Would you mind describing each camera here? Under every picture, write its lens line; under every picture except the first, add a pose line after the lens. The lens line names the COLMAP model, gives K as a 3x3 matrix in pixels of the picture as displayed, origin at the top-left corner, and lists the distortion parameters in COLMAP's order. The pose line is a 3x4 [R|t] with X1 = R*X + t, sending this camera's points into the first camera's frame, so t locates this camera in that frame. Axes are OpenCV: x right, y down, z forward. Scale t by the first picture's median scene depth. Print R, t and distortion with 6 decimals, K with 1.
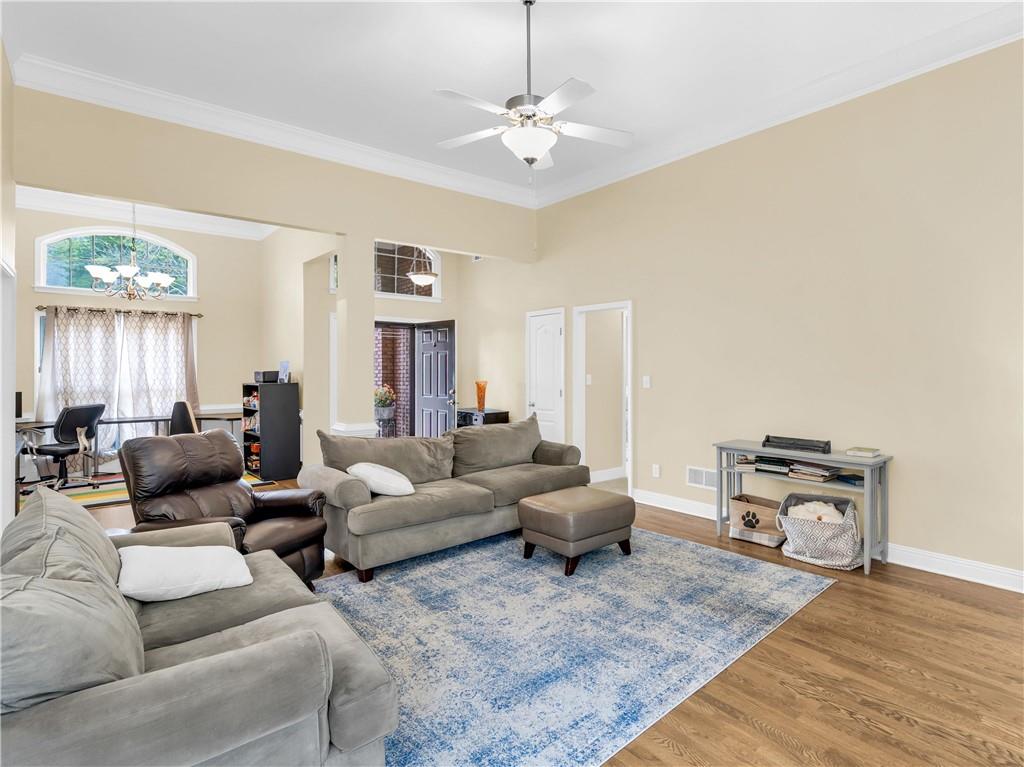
lens RADIAL K [[546.2, 0, 558.8], [0, 546.2, 358.4], [0, 0, 1]] dist [0.003135, 0.000908]
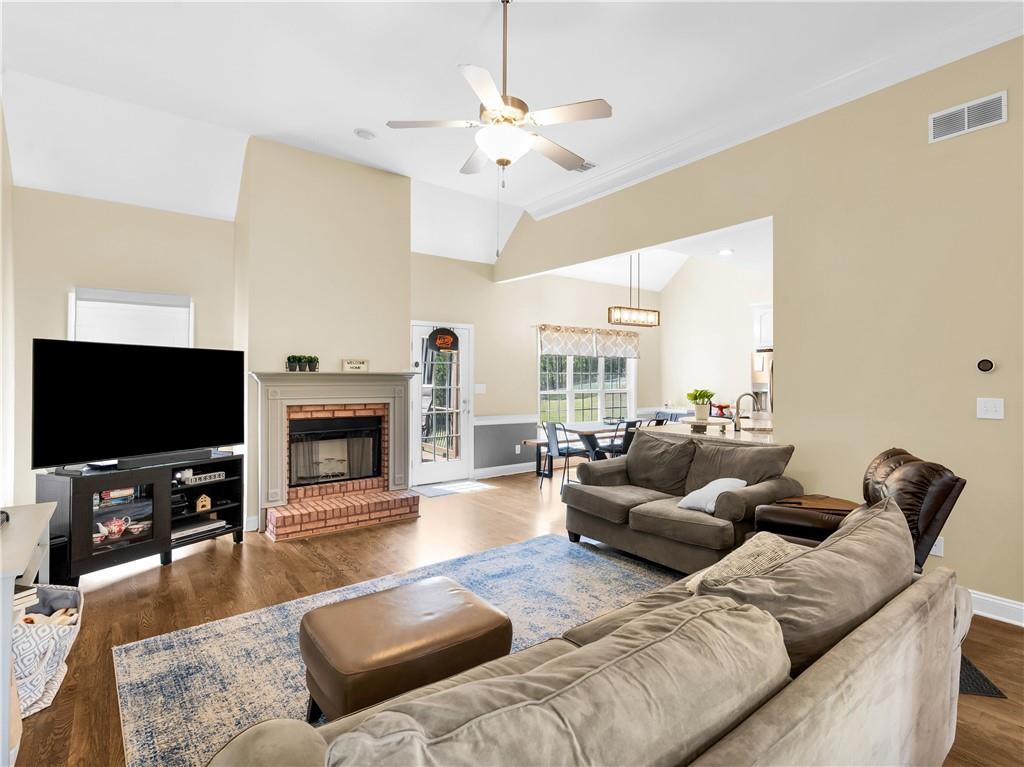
lens RADIAL K [[525.1, 0, 555.6], [0, 525.1, 378.6], [0, 0, 1]] dist [0.000508, -0.000193]
pose [[-0.999814, 0.002202, 0.019172, -0.139473], [0.001873, 0.999851, -0.017187, 0.028948], [-0.019207, -0.017148, -0.999668, 1.660750]]
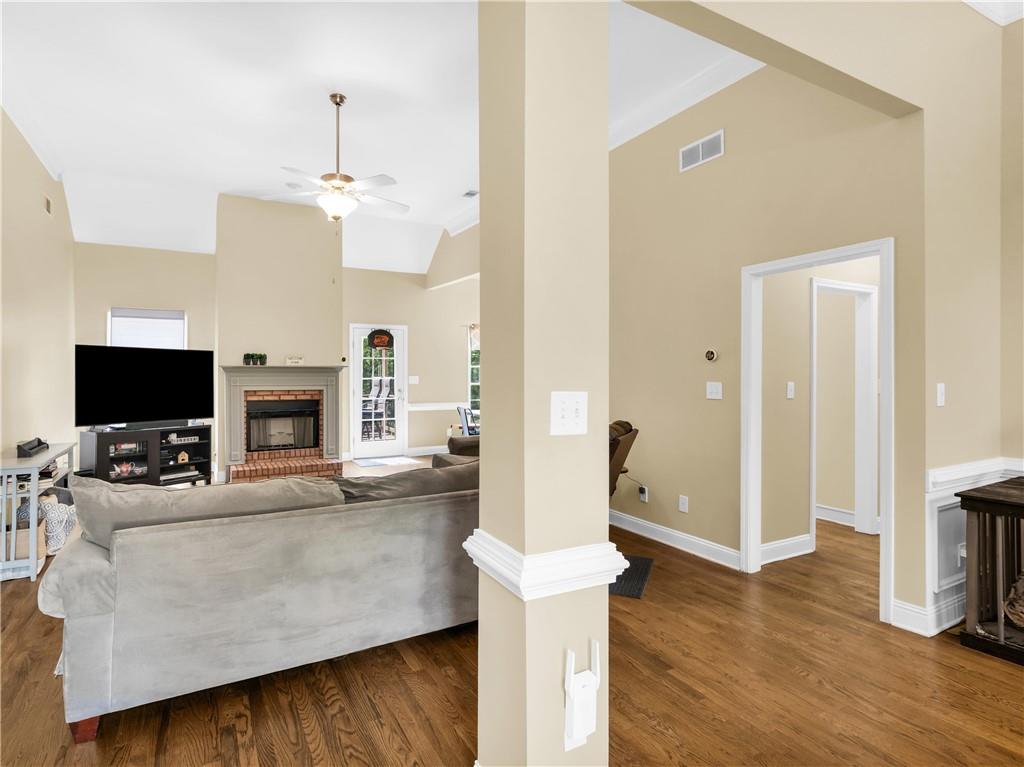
lens RADIAL K [[532.0, 0, 465.3], [0, 532.0, 377.5], [0, 0, 1]] dist [0.003767, 0.000360]
pose [[-0.971567, 0.003137, 0.236744, -0.591793], [0.000262, 0.999926, -0.012175, 0.050122], [-0.236765, -0.011767, -0.971496, 1.930209]]
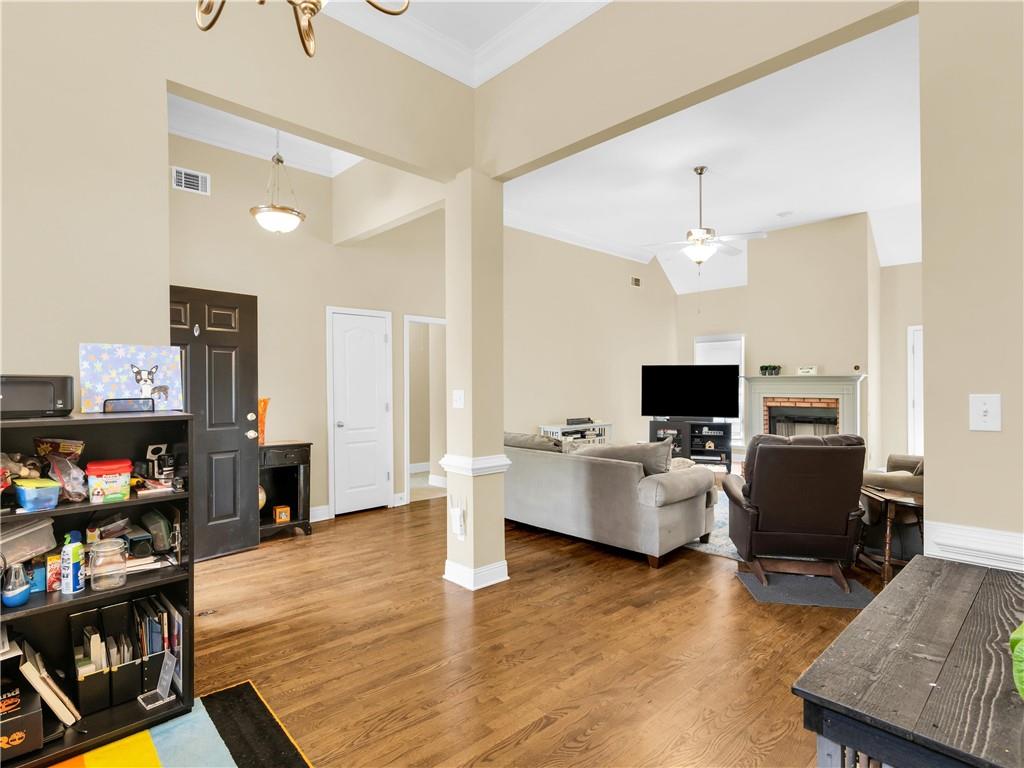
lens RADIAL K [[531.8, 0, 497.4], [0, 531.8, 386.8], [0, 0, 1]] dist [0.001515, 0.000200]
pose [[-0.024437, 0.000786, 0.999701, -1.534959], [-0.014603, 0.999893, -0.001143, 0.049477], [-0.999595, -0.014626, -0.024423, 1.476076]]
